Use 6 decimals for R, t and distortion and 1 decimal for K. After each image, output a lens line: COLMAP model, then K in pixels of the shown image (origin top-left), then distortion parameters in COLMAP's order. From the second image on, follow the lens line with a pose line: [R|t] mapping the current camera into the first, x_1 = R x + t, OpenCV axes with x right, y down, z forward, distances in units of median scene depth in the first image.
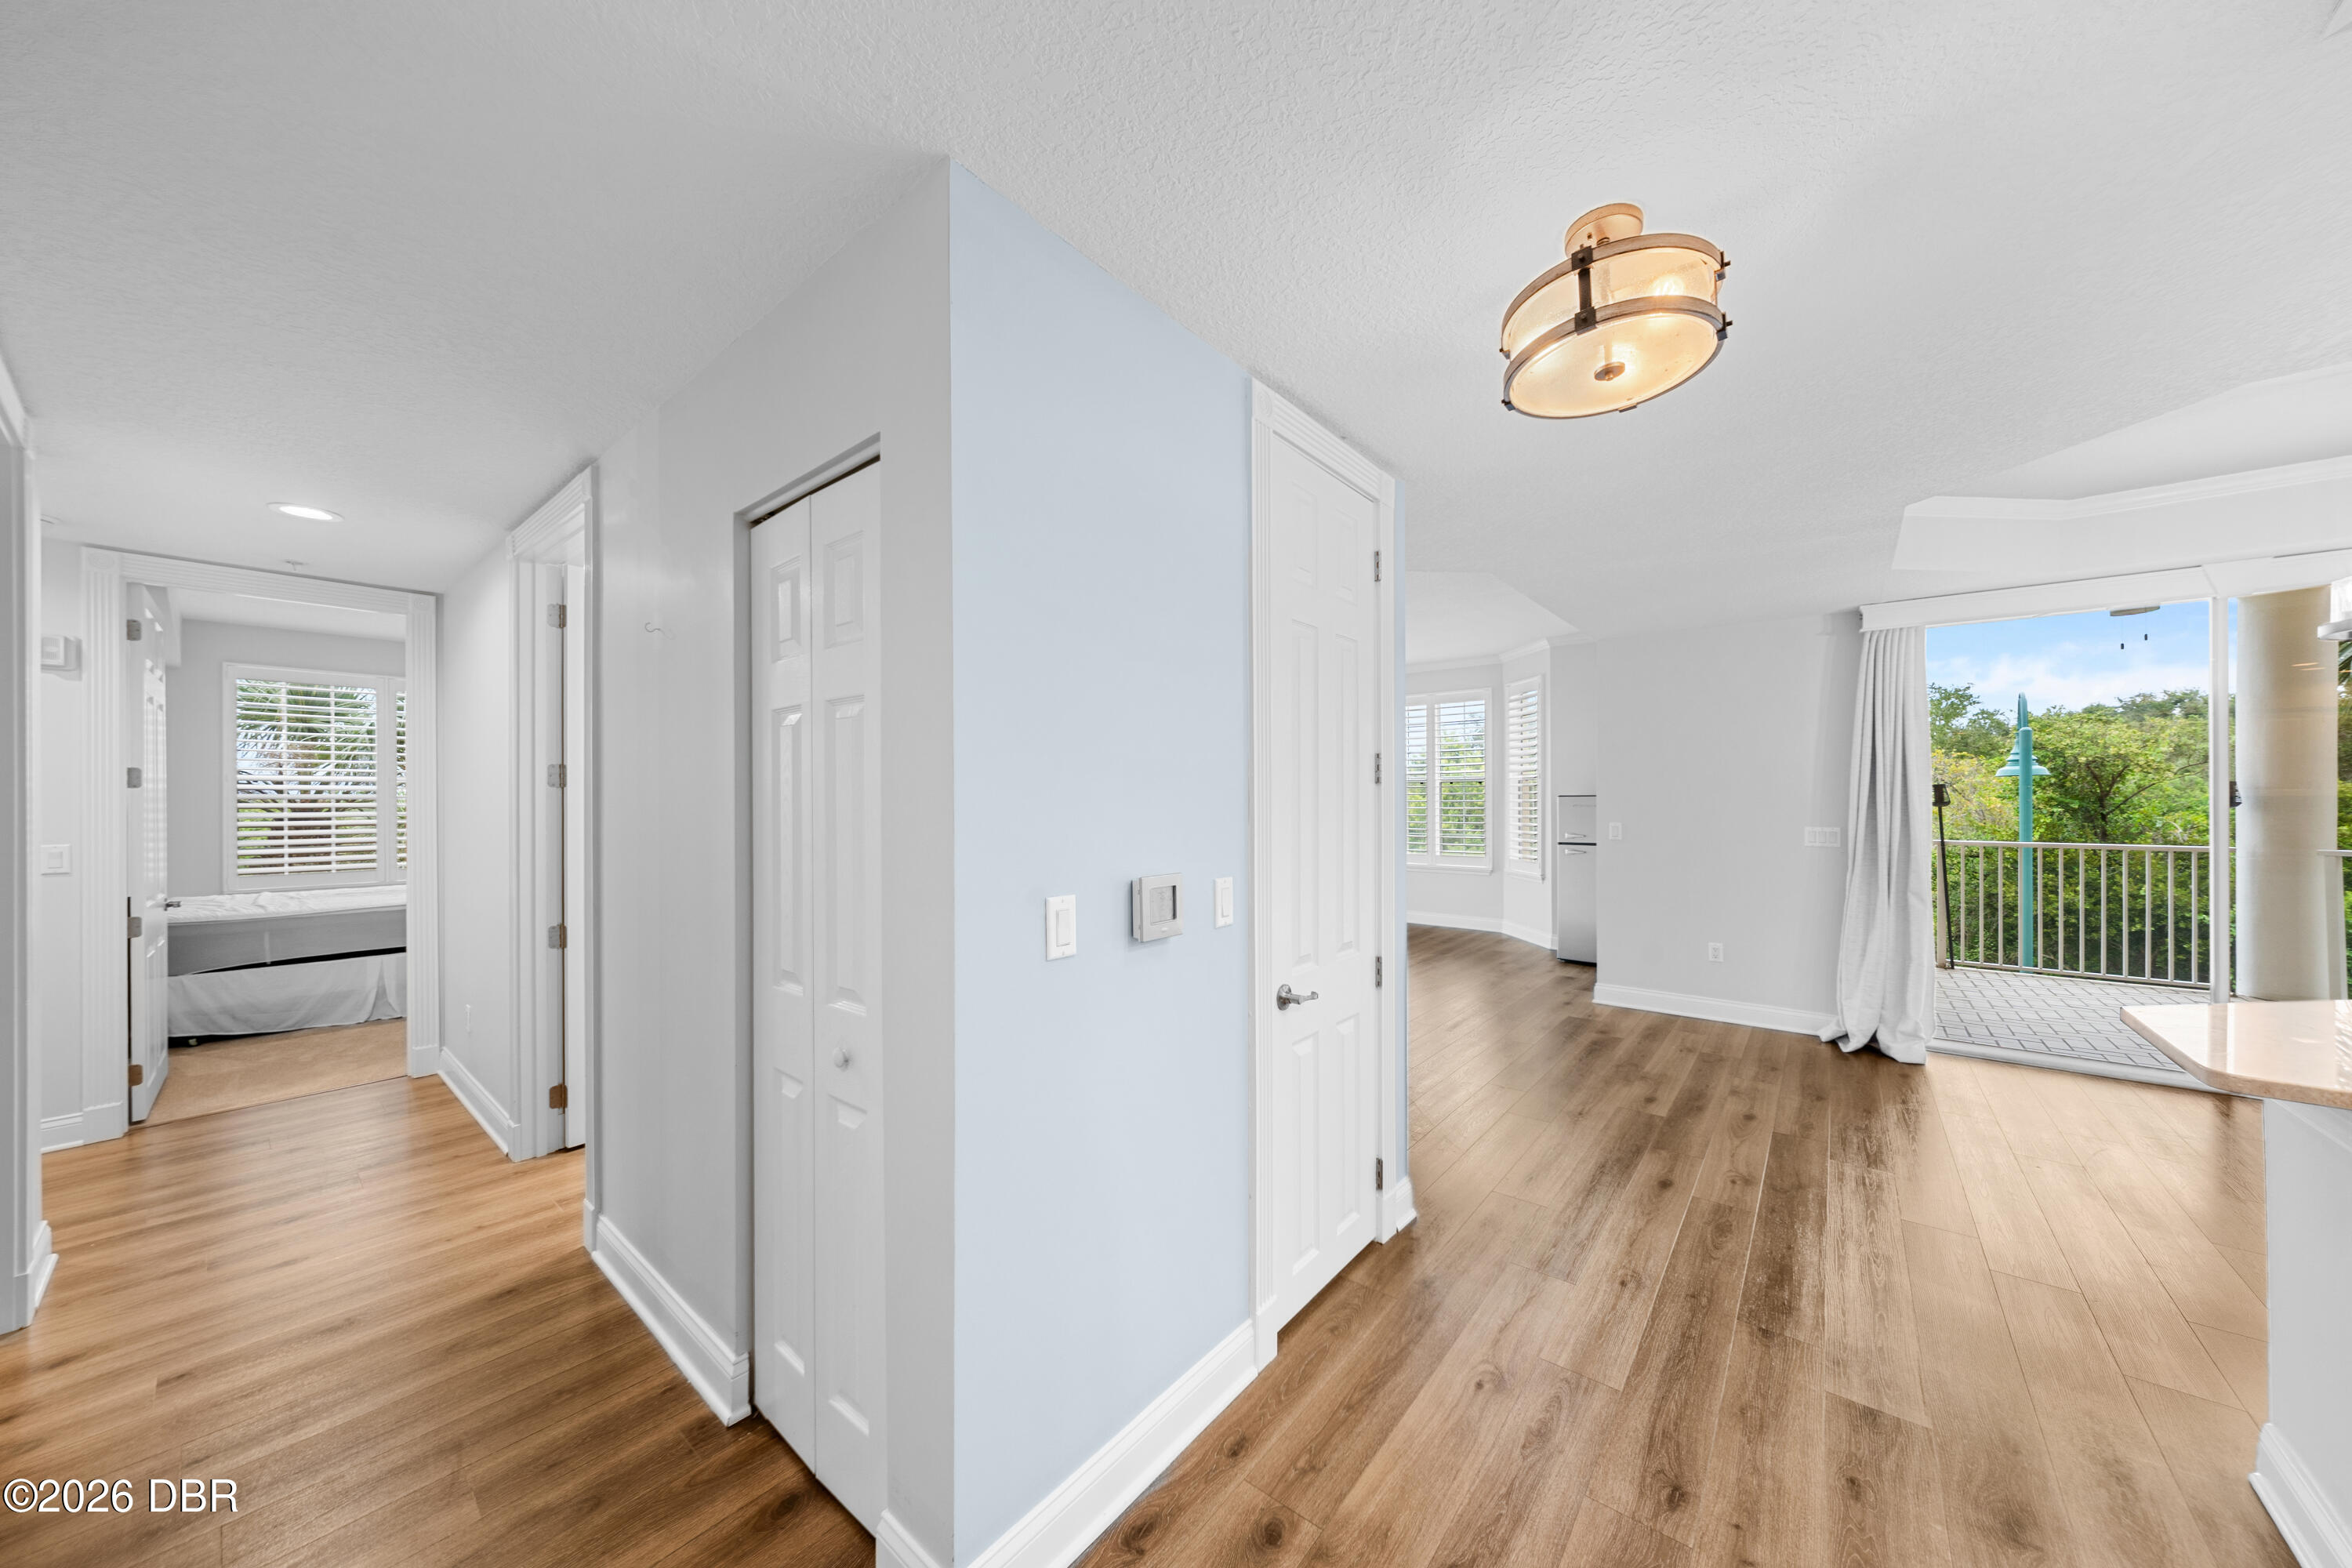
lens RADIAL K [[807.3, 0, 1181.6], [0, 807.3, 801.6], [0, 0, 1]] dist [-0.002628, -0.000161]
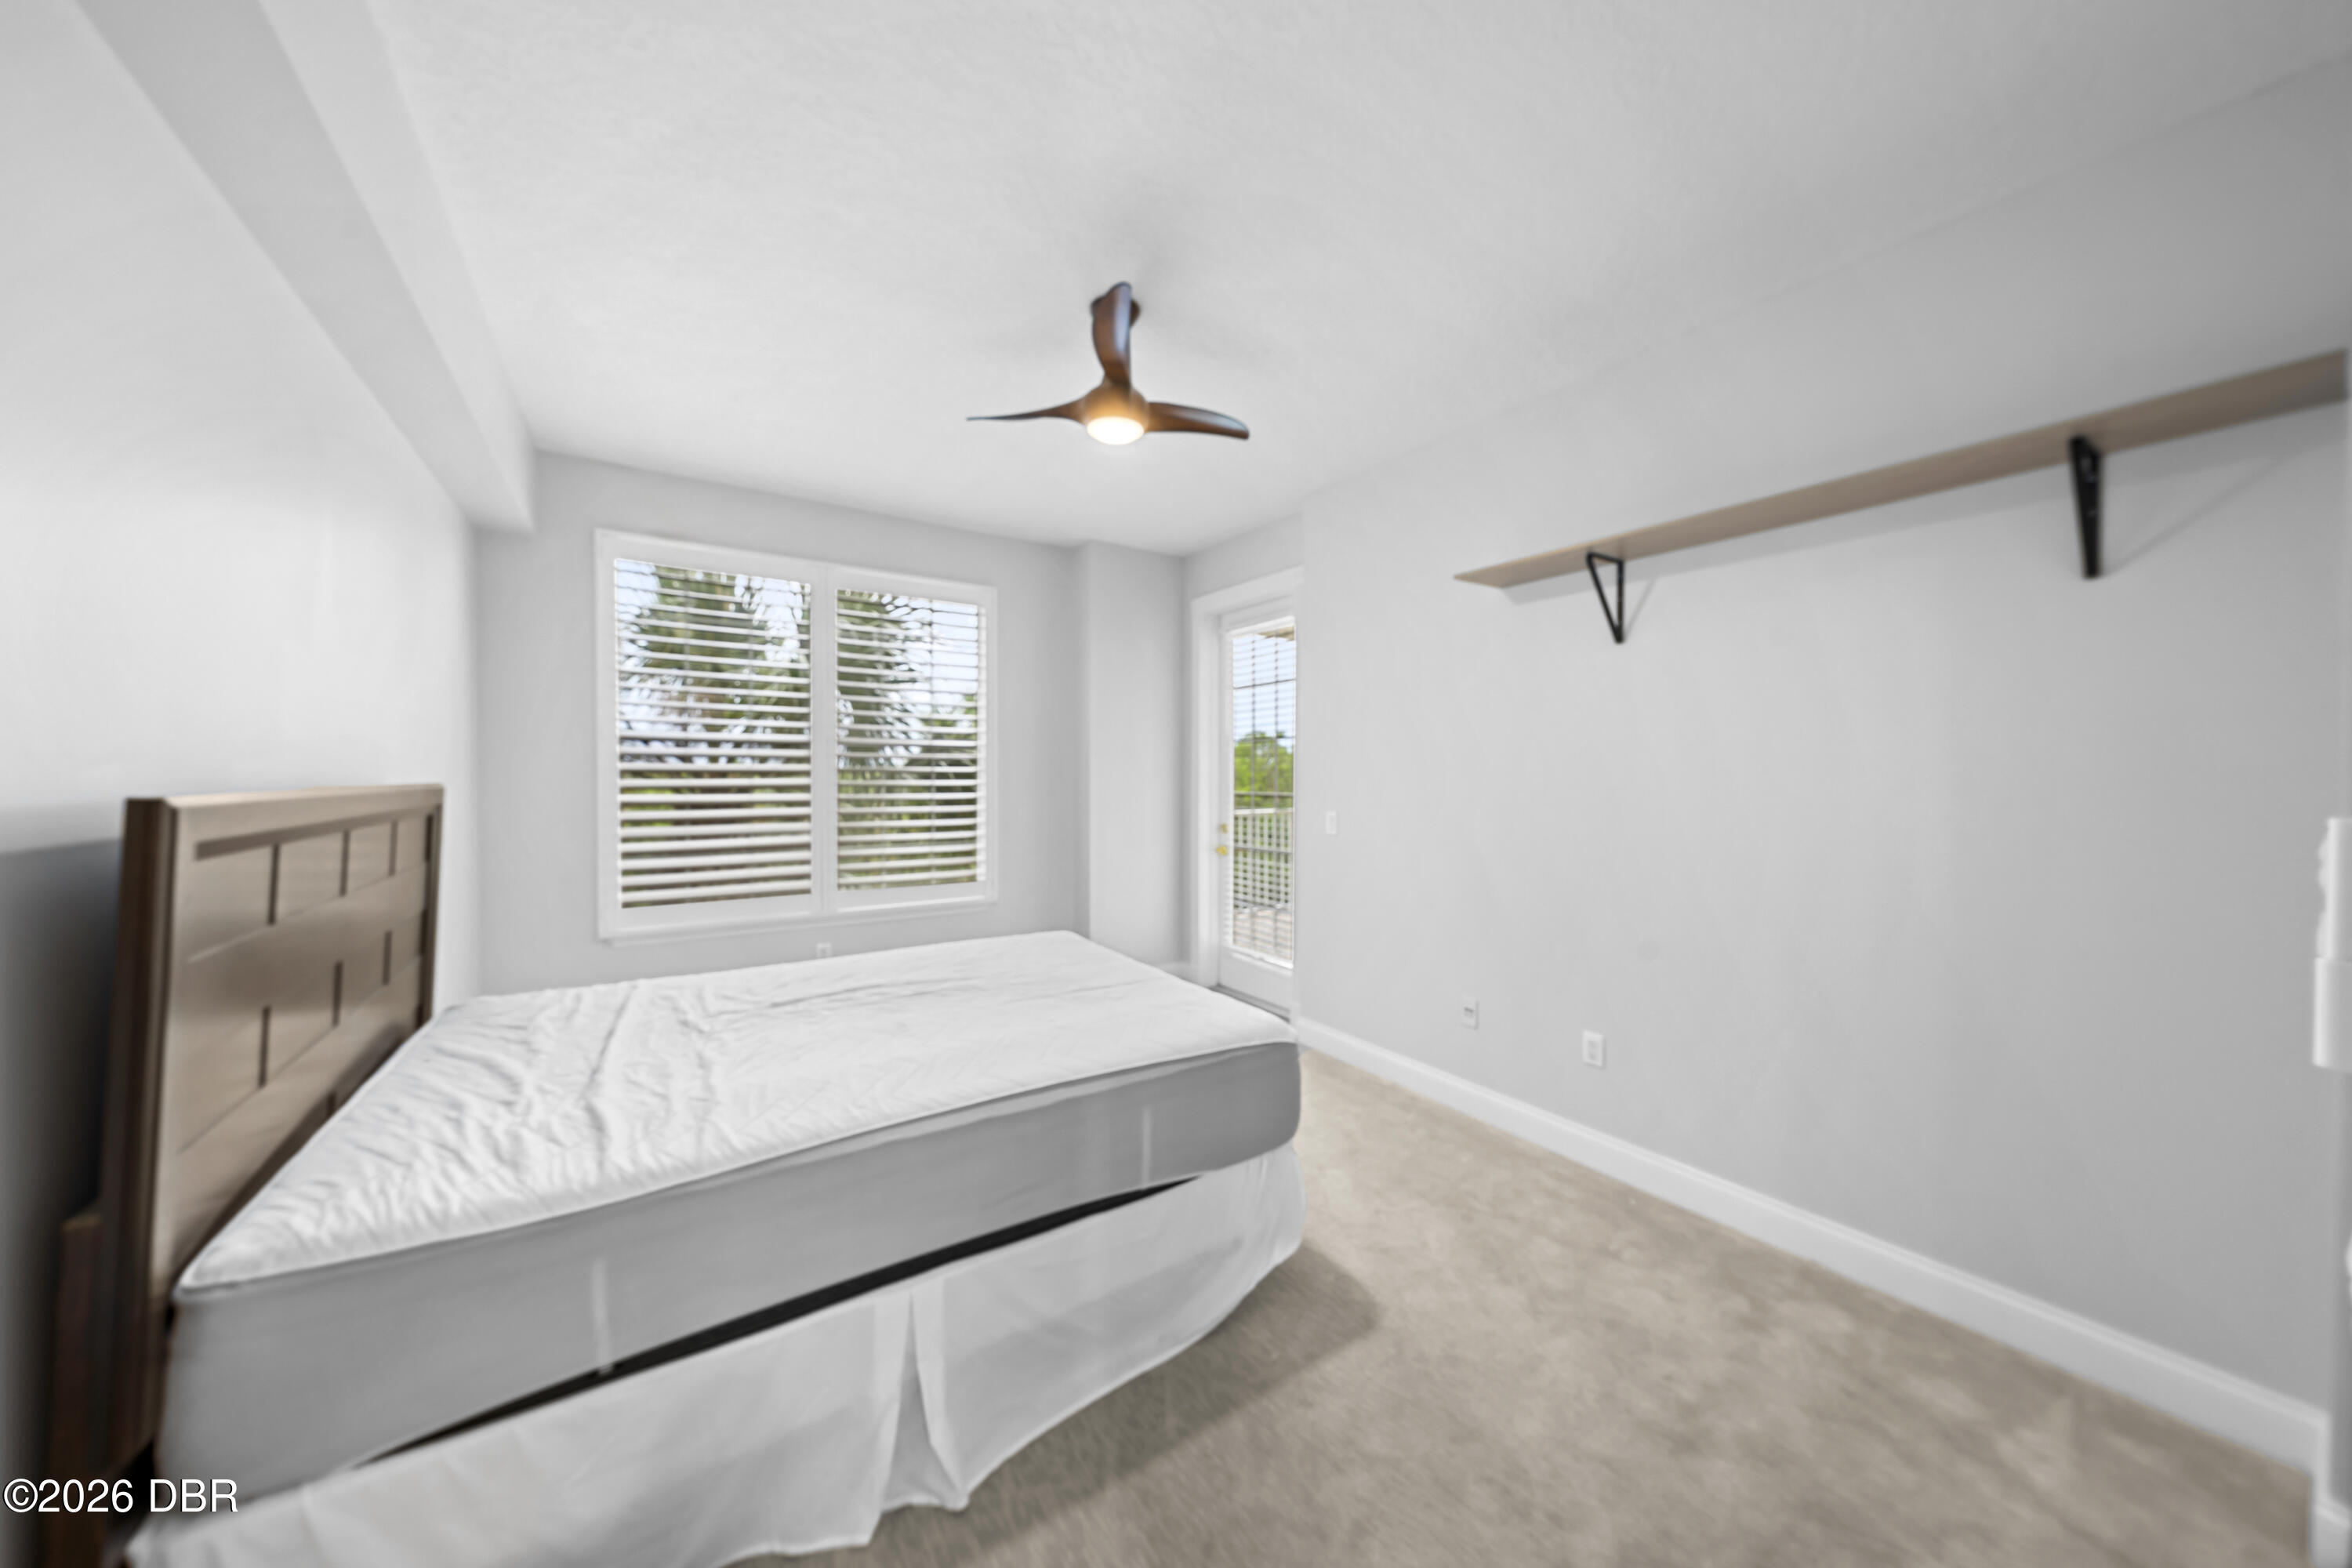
lens RADIAL K [[807.3, 0, 1178.1], [0, 807.3, 787.3], [0, 0, 1]] dist [-0.002628, -0.000161]
pose [[0.953712, 0.001834, -0.300717, -1.318948], [0.001907, 0.999924, 0.012148, 0.008987], [0.300717, -0.012159, 0.953636, 1.206738]]
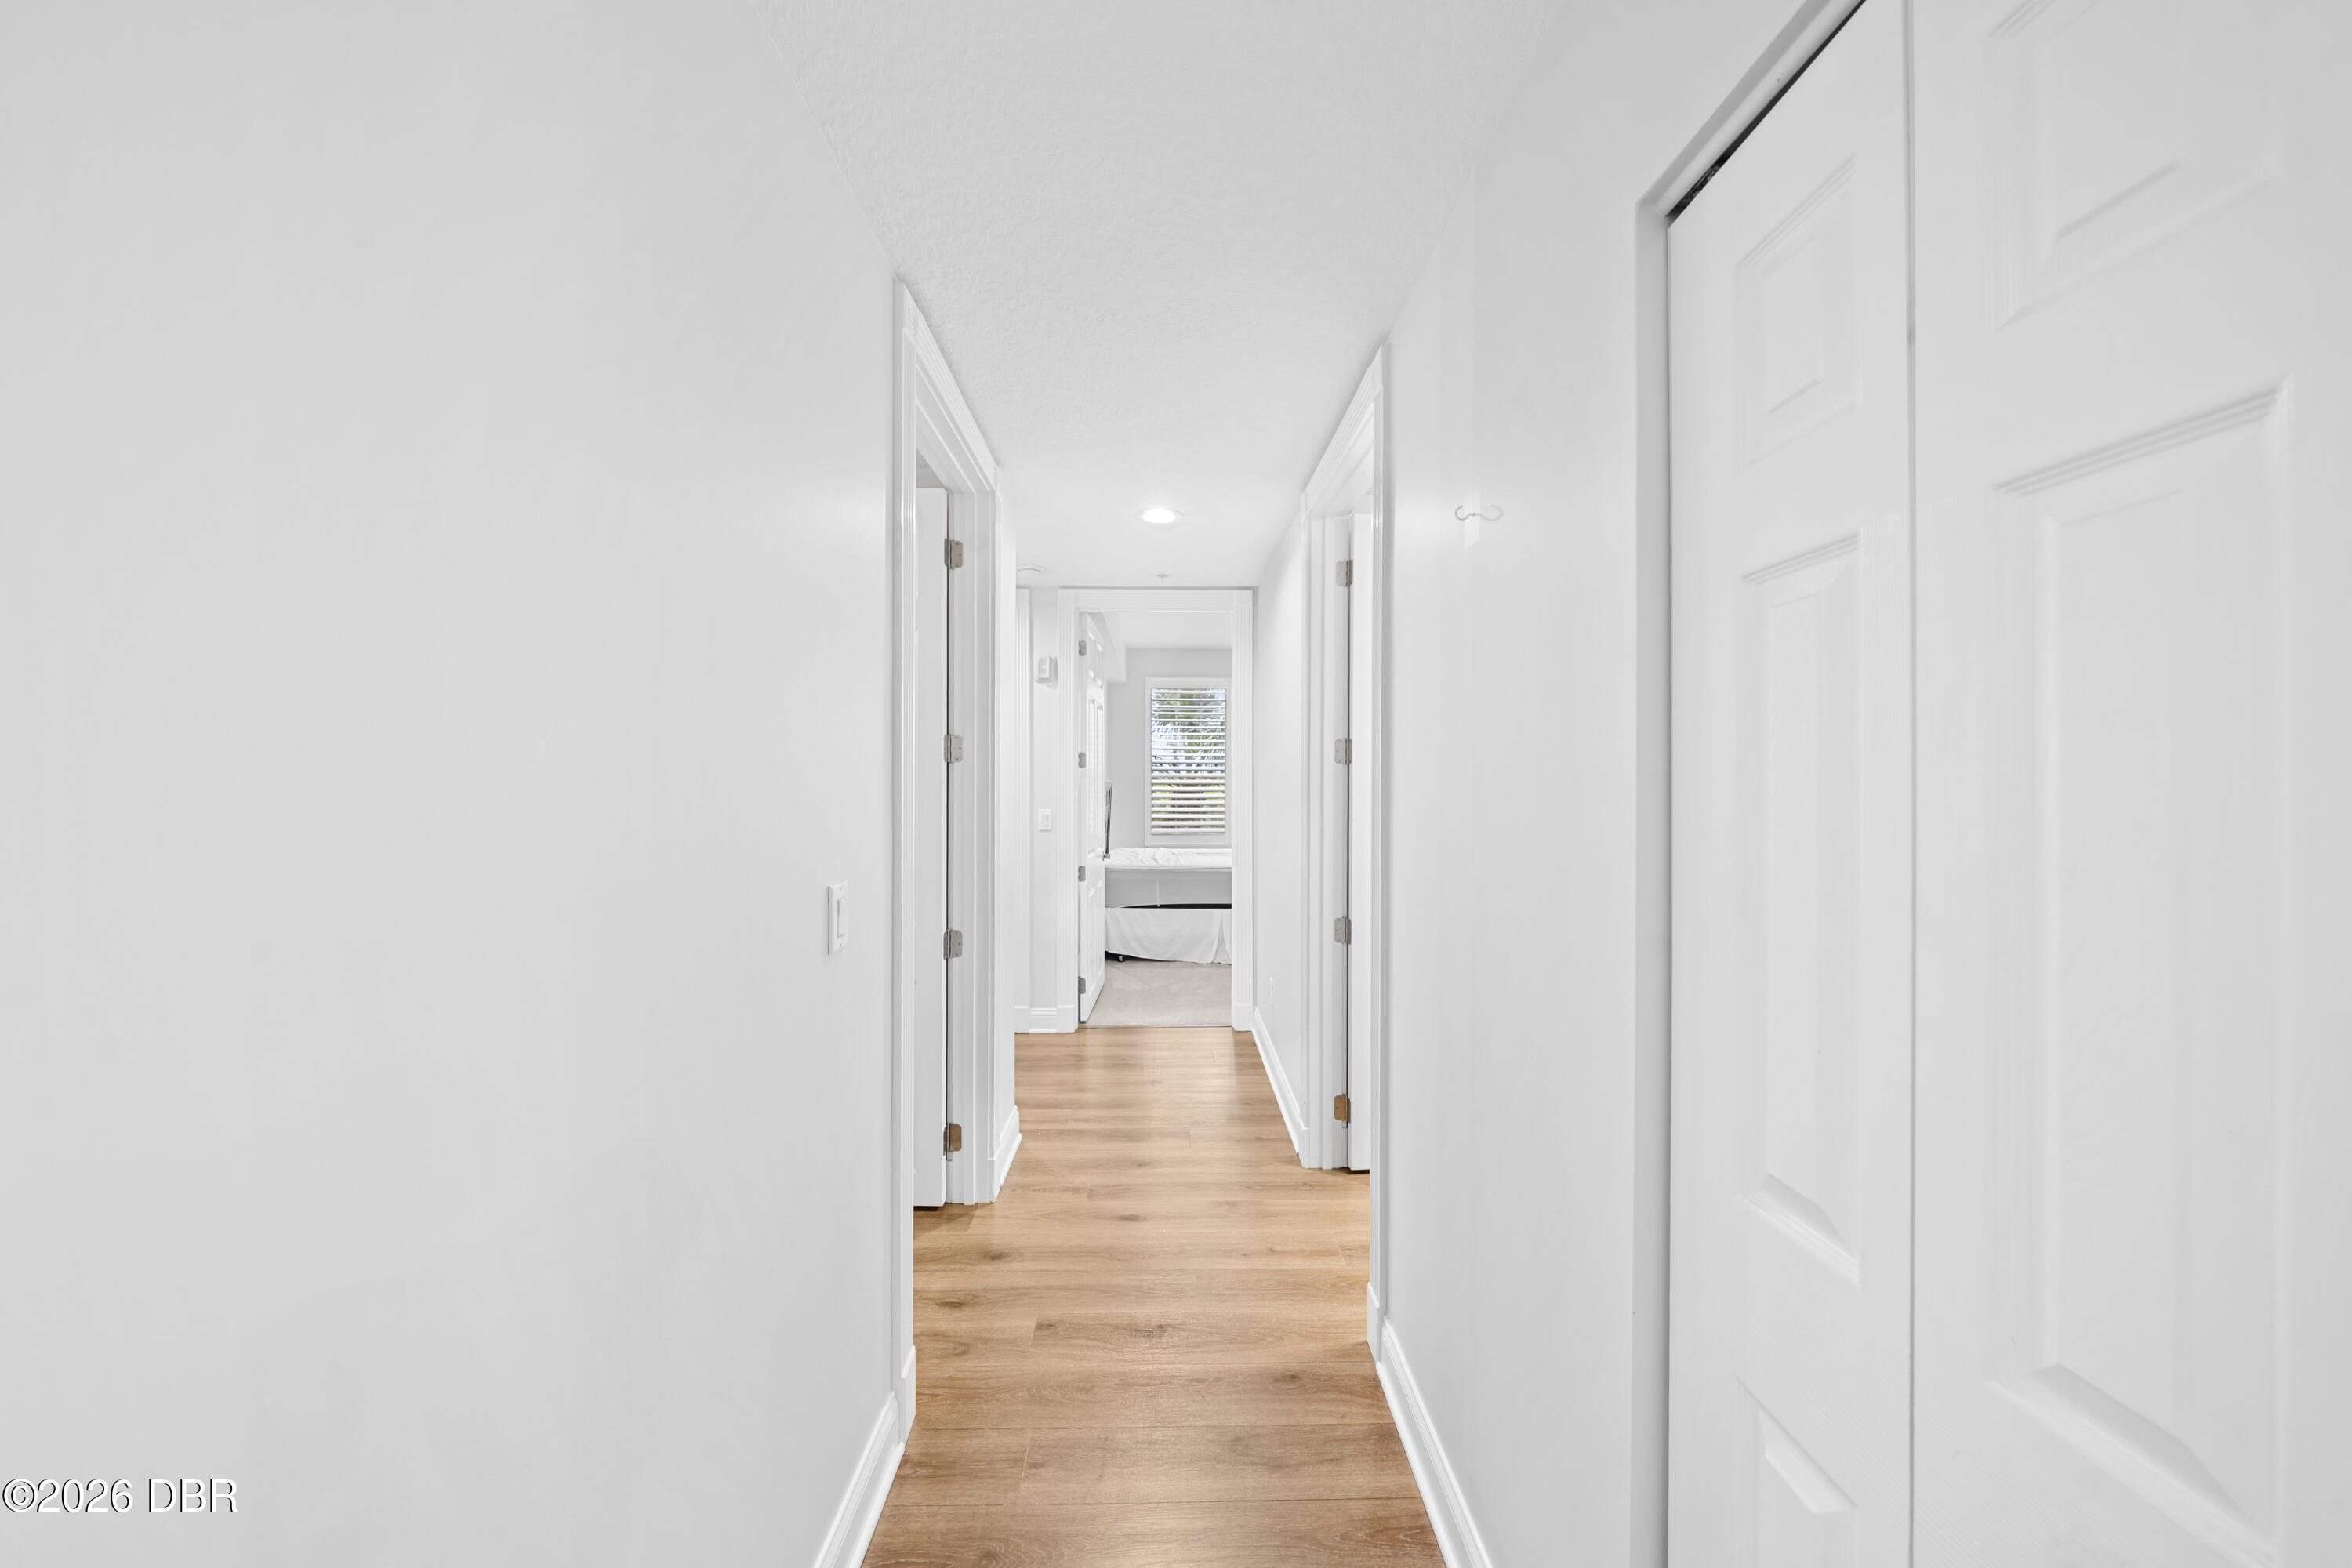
lens RADIAL K [[807.3, 0, 1179.5], [0, 807.3, 781.4], [0, 0, 1]] dist [-0.002628, -0.000161]
pose [[0.654202, 0.005971, -0.756297, -0.211594], [-0.004395, 0.999982, 0.004093, -0.000984], [0.756307, 0.000646, 0.654216, 0.270382]]
